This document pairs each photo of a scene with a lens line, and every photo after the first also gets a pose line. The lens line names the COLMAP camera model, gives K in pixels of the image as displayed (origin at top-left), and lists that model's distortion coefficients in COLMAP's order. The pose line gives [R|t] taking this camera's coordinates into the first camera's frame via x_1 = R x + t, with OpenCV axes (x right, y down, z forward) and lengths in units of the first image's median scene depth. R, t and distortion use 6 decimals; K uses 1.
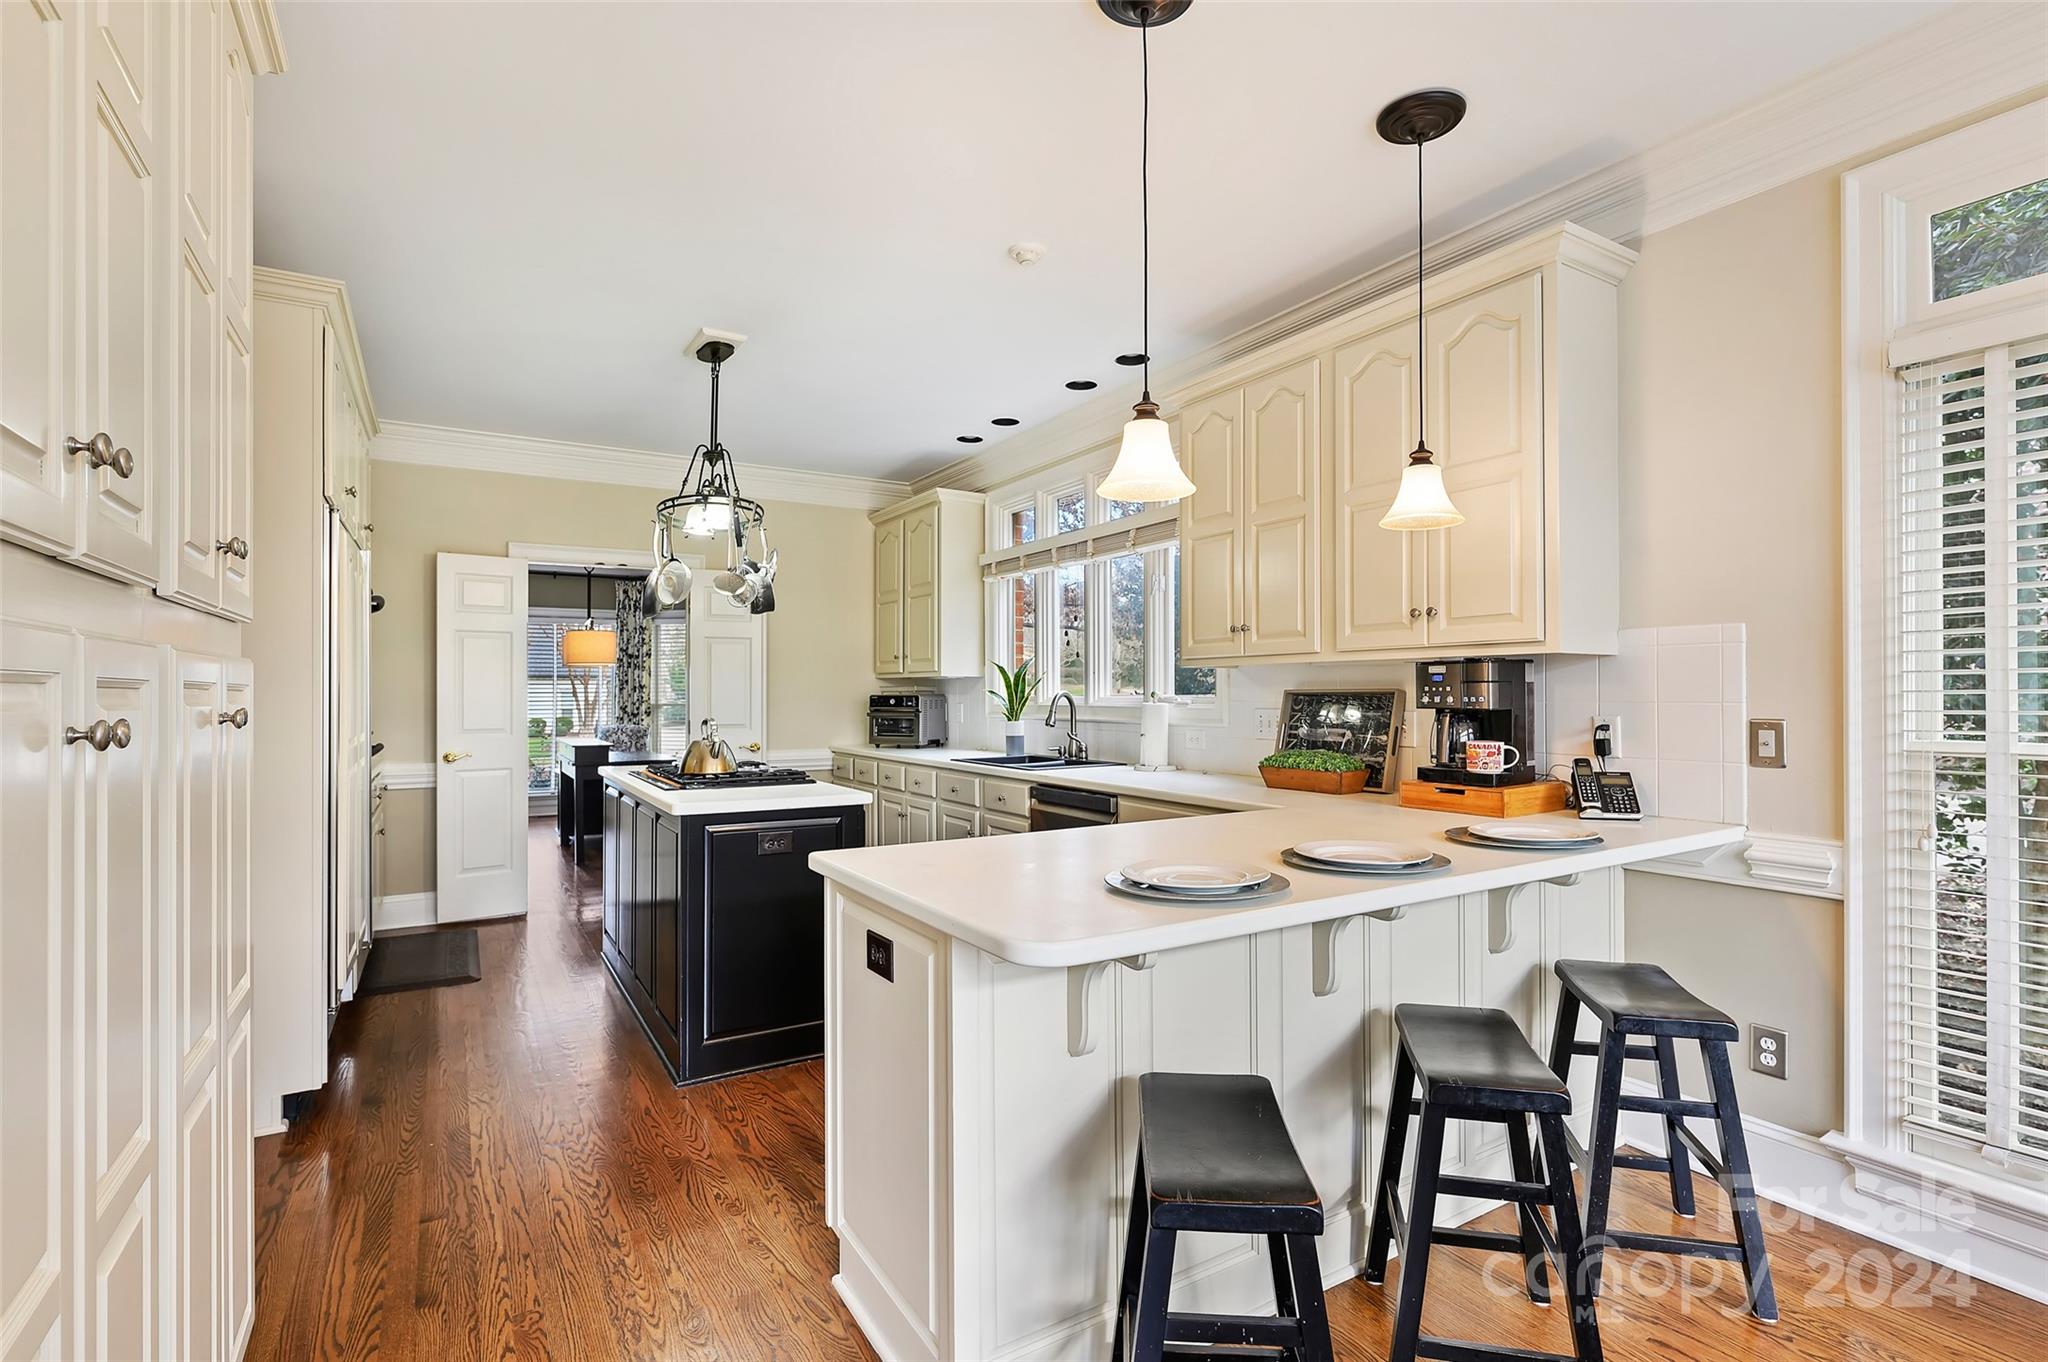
lens RADIAL K [[958.9, 0, 1027.5], [0, 958.9, 692.4], [0, 0, 1]] dist [-0.001925, 0.000426]
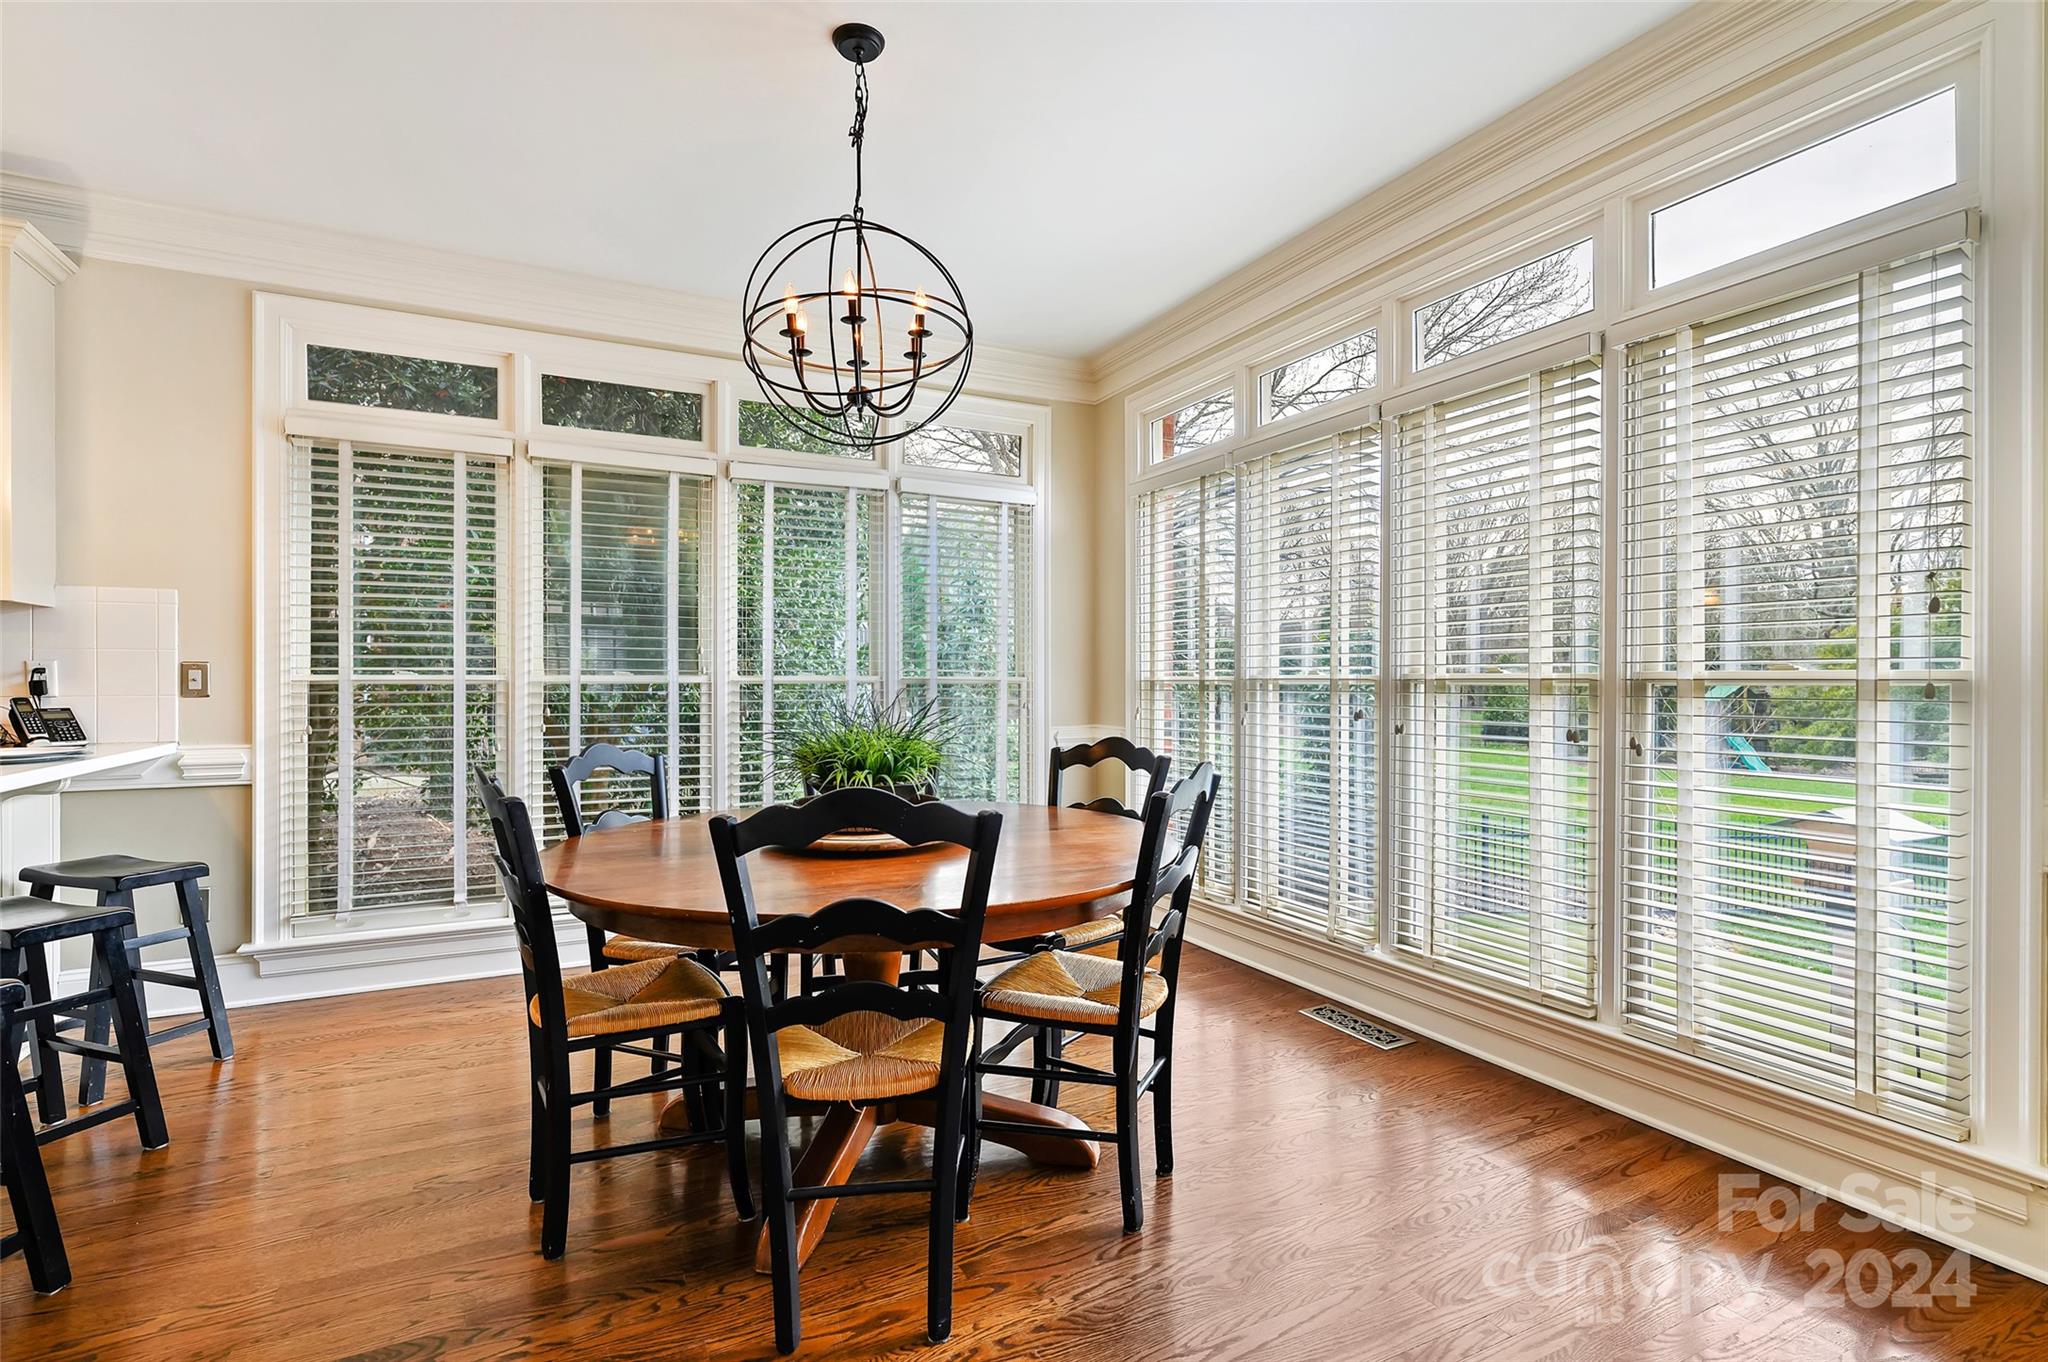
lens RADIAL K [[958.9, 0, 1023.3], [0, 958.9, 682.3], [0, 0, 1]] dist [-0.001925, 0.000426]
pose [[0.077899, -0.004276, 0.996952, -0.489978], [-0.006481, 0.999968, 0.004795, 0.042829], [-0.996940, -0.006835, 0.077869, -0.277567]]
